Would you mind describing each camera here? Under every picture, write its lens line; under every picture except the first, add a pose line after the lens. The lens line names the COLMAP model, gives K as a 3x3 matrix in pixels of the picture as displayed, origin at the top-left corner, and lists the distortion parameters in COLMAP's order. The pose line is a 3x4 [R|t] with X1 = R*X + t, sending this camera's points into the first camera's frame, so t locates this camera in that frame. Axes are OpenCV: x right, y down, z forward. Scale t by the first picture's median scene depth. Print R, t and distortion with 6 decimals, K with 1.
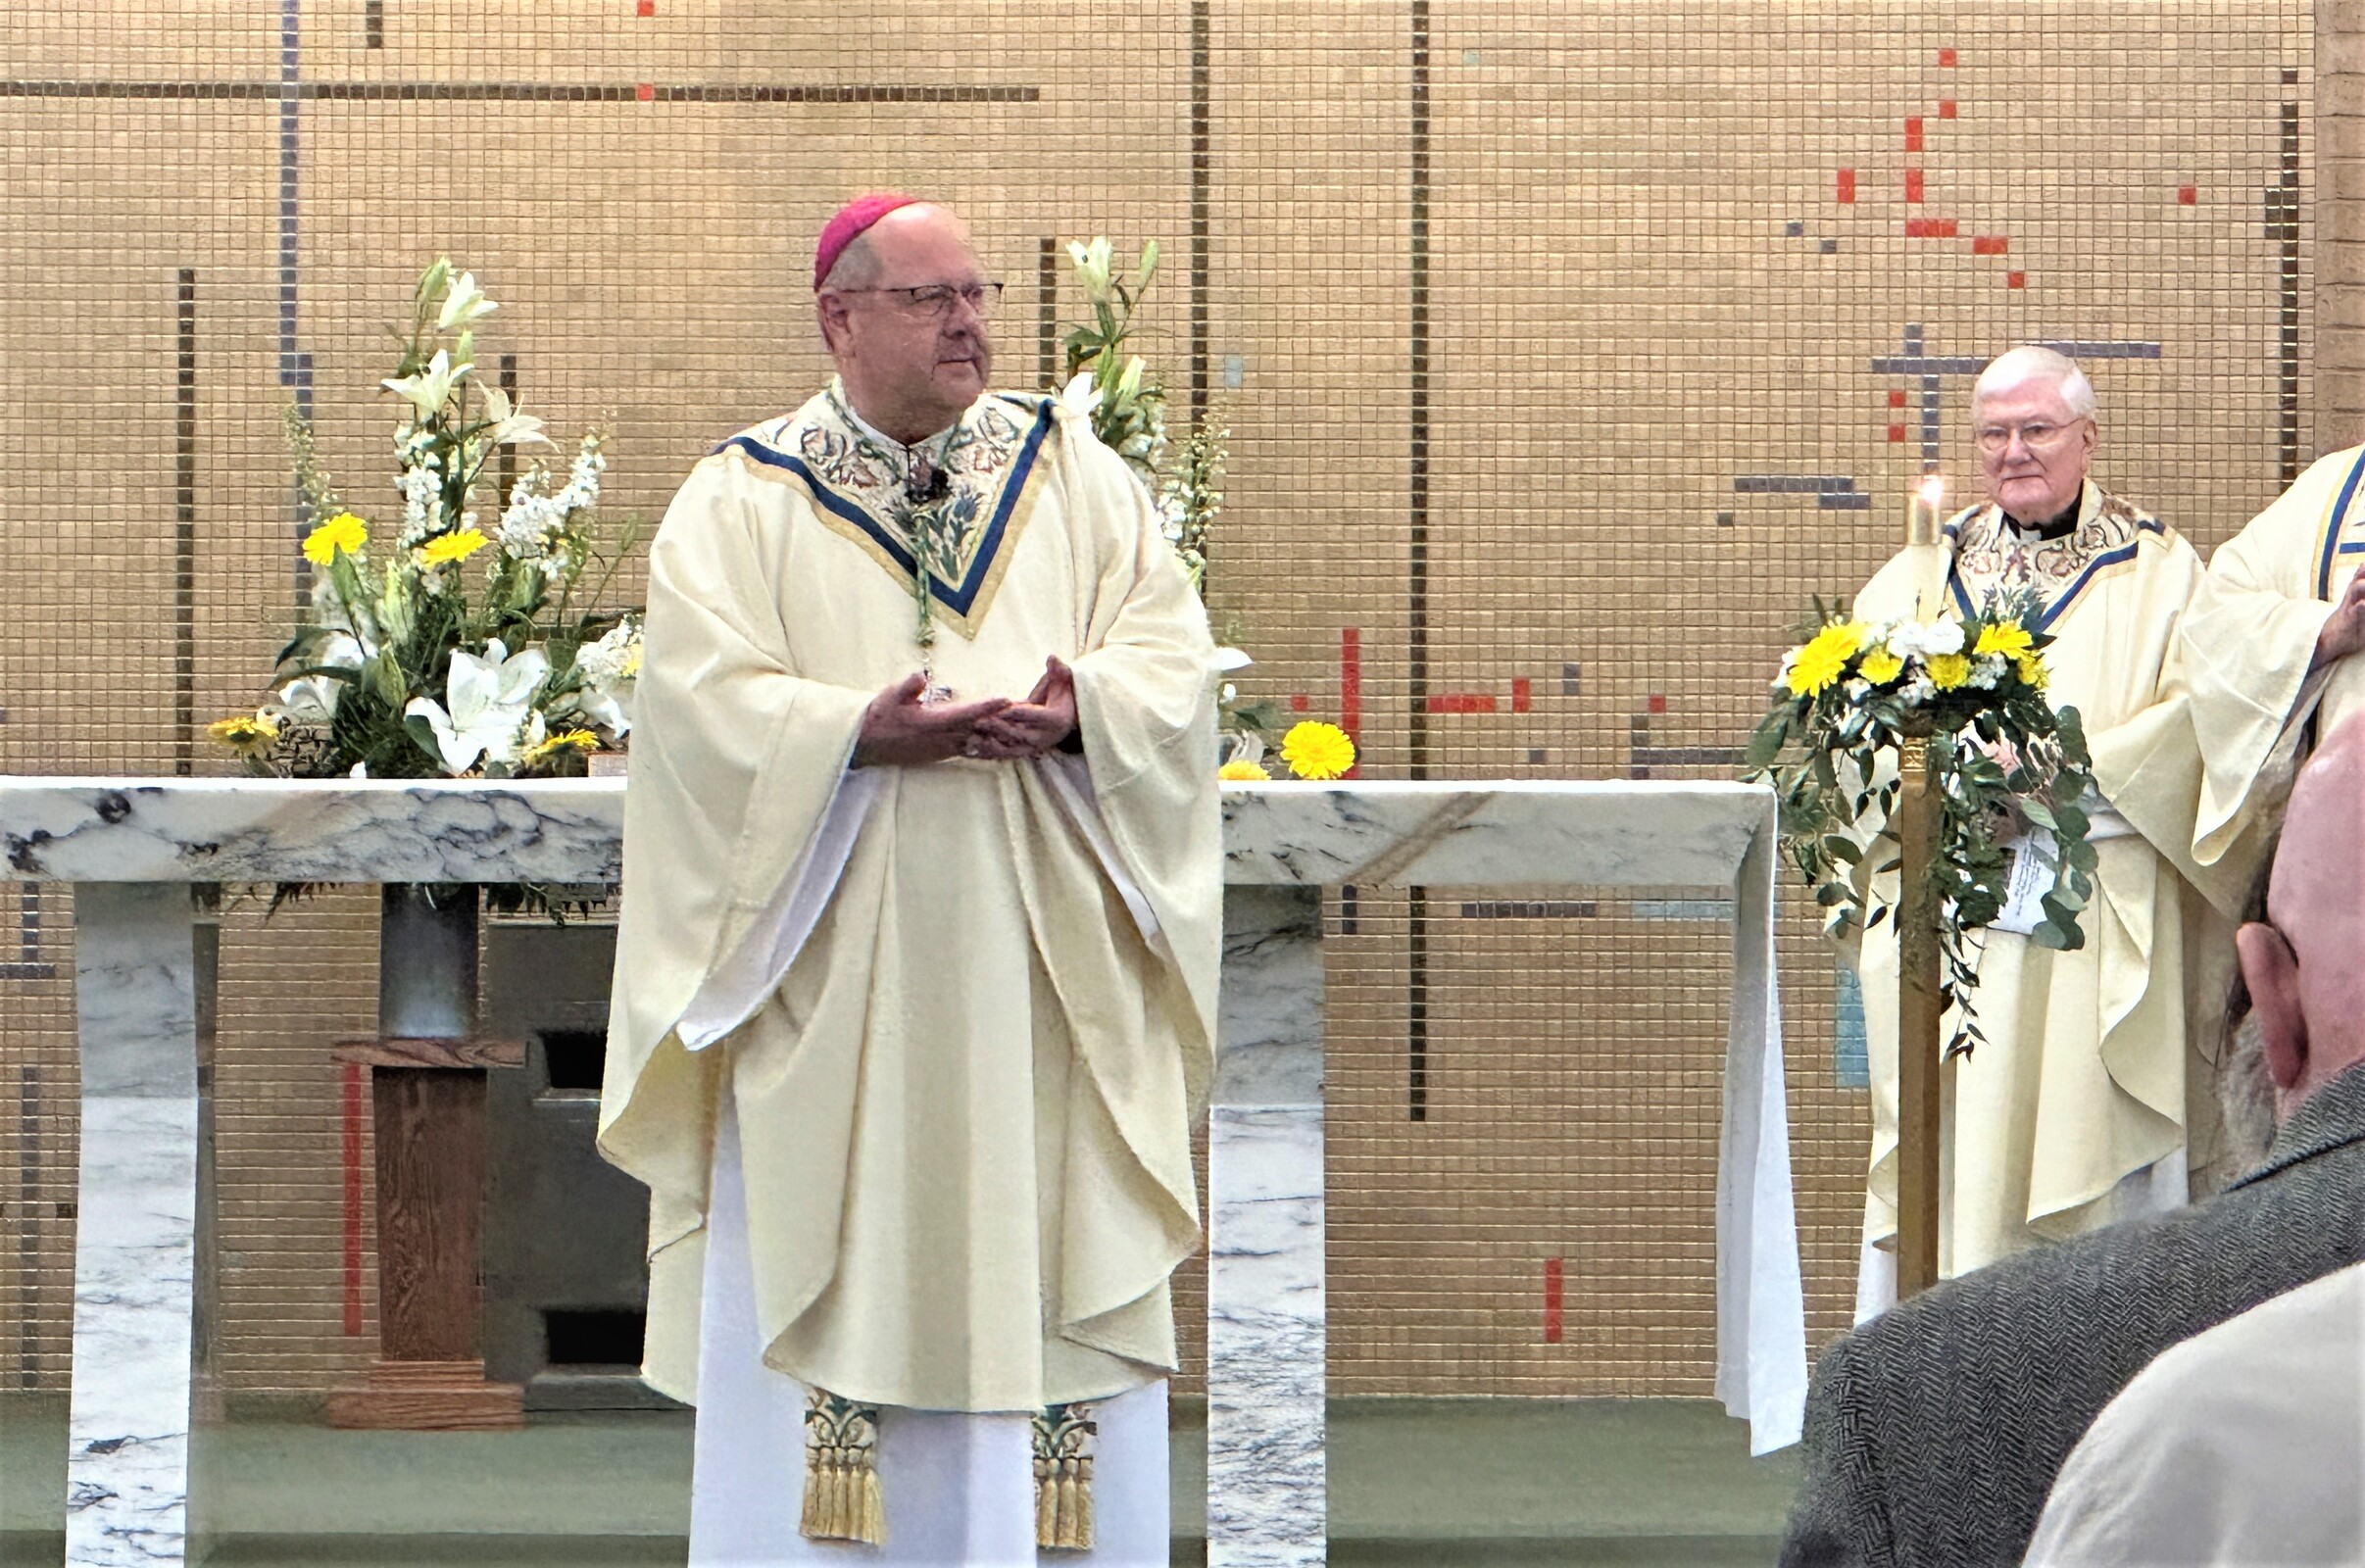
lens RADIAL K [[13415.4, 0, 1188.7], [0, 13415.4, 769.6], [0, 0, 1]] dist [-0.603707, 0.000000]
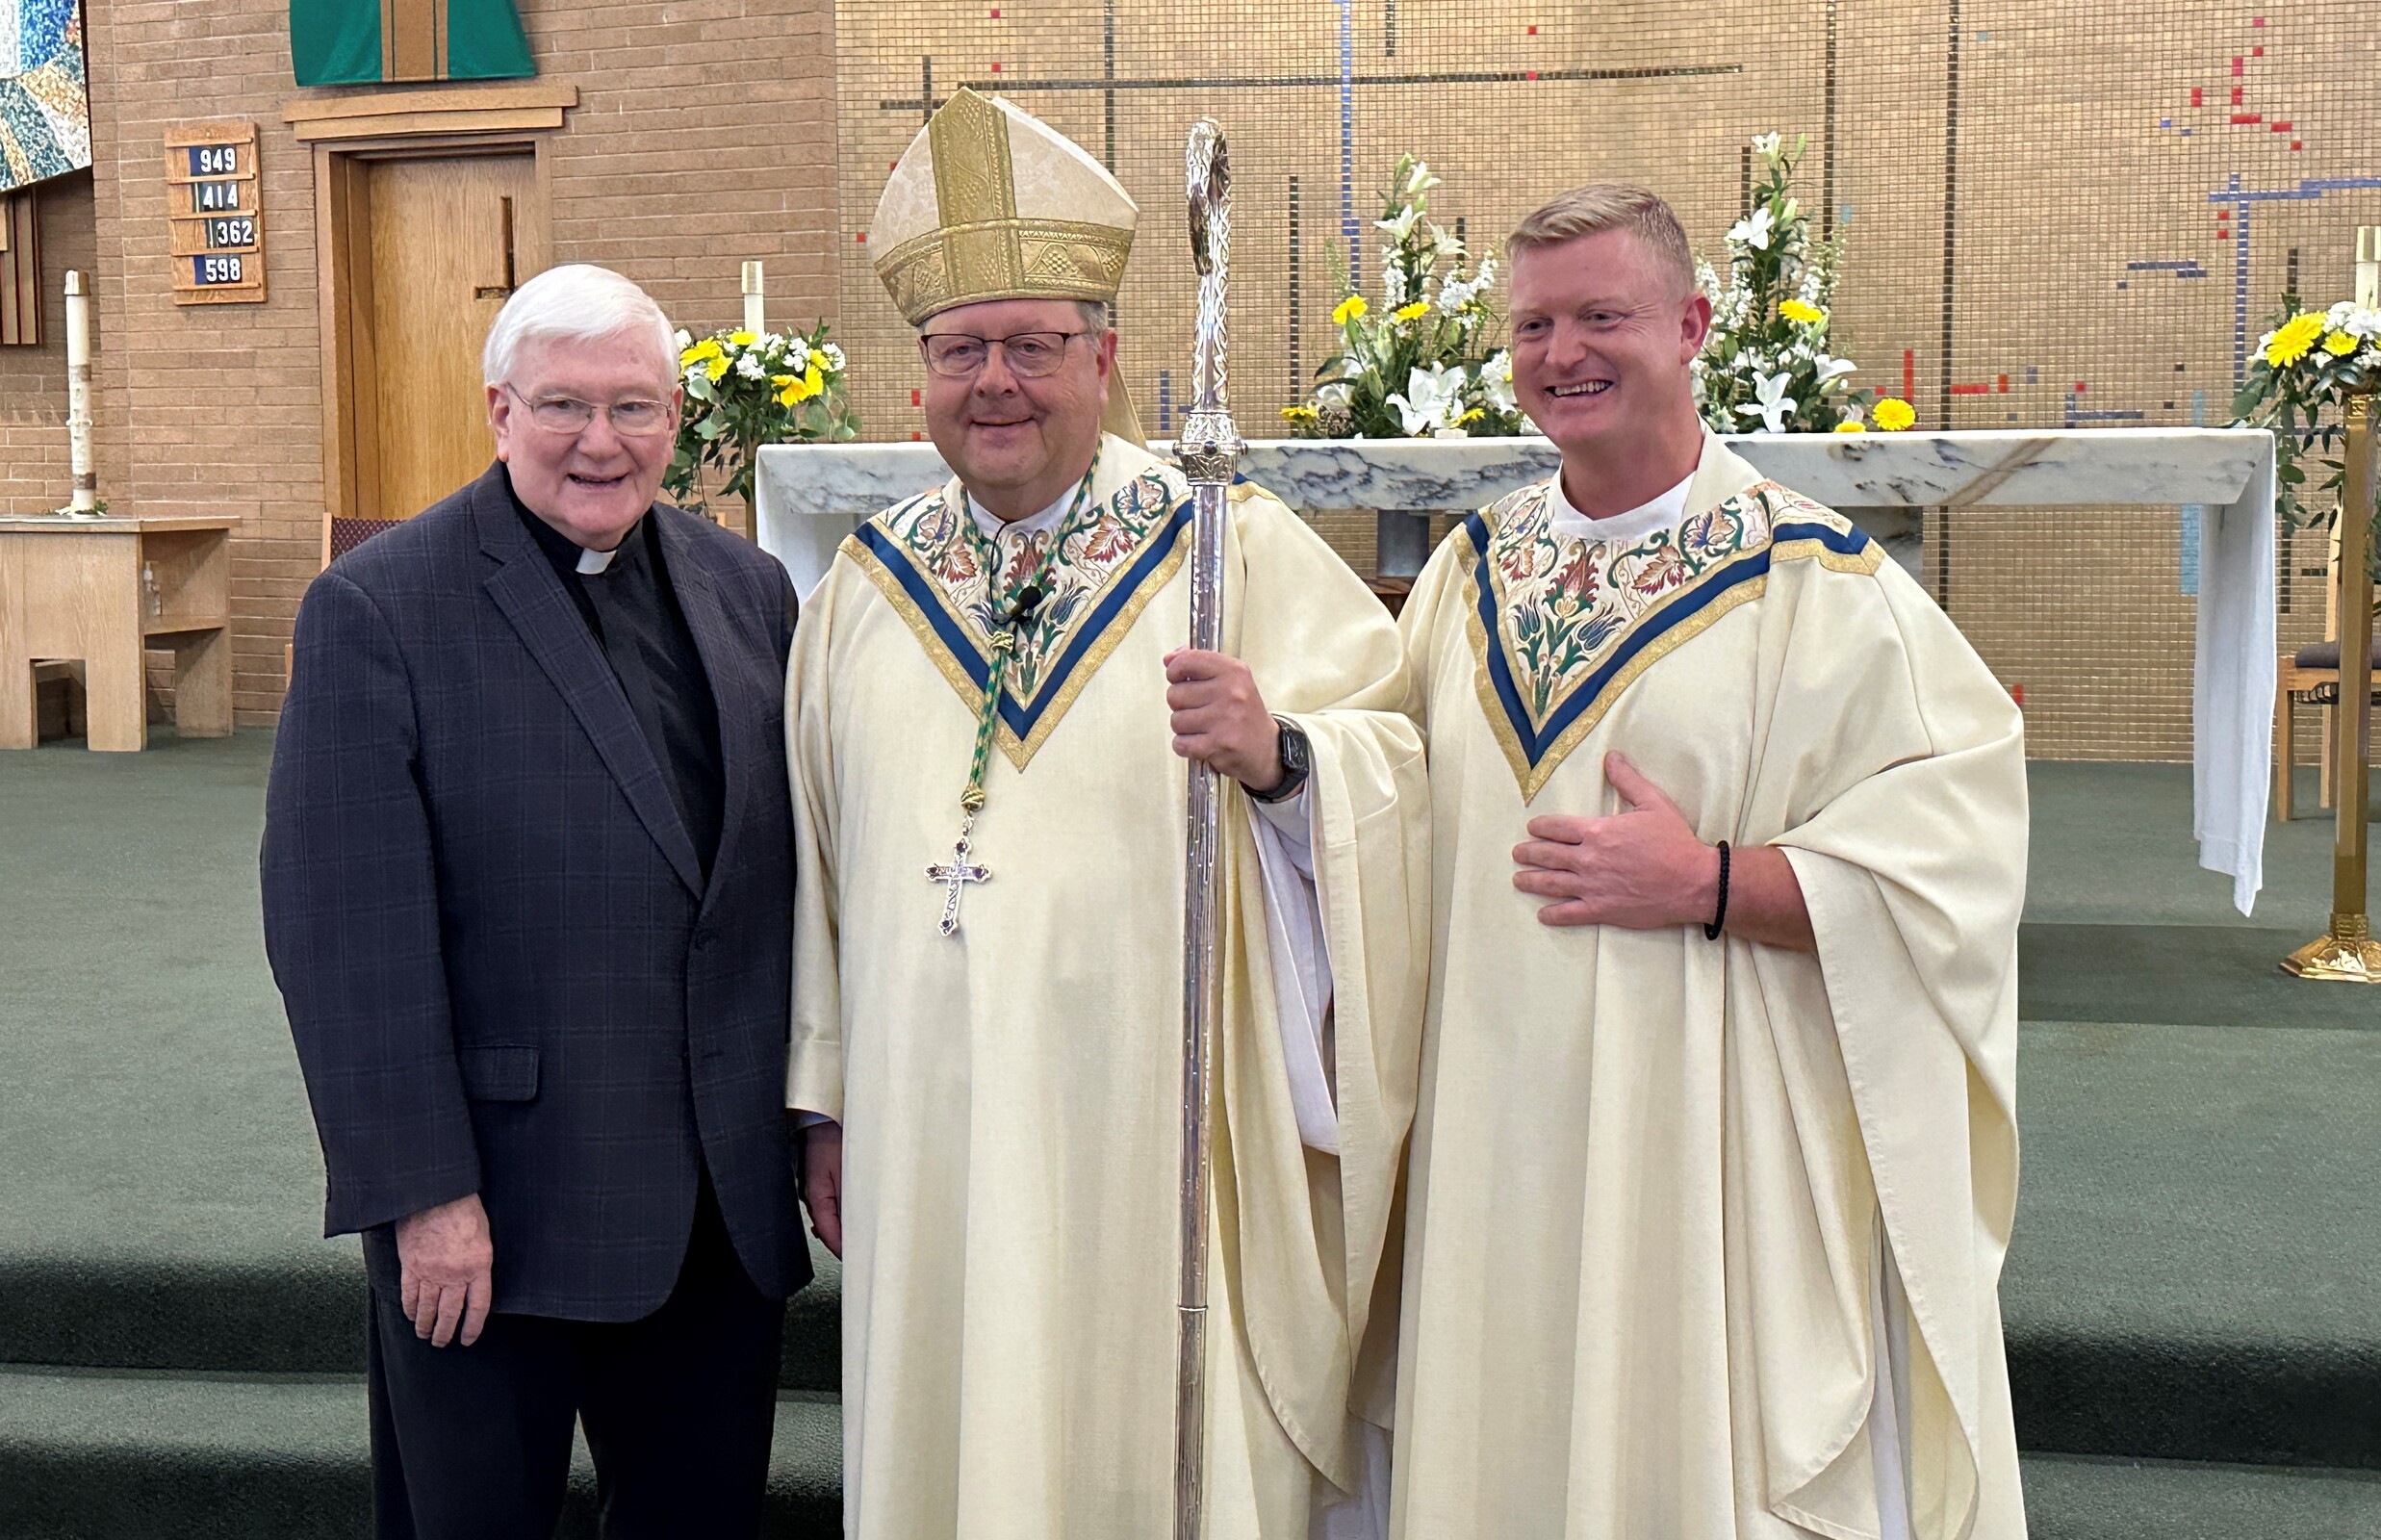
lens RADIAL K [[3433.4, 0, 1132.2], [0, 3433.4, 720.4], [0, 0, 1]] dist [0.122721, 0.000000]
pose [[0.981427, 0.004077, -0.191793, -0.001615], [0.011795, 0.996600, 0.081541, 0.000332], [0.191473, -0.082289, 0.978042, 0.501450]]
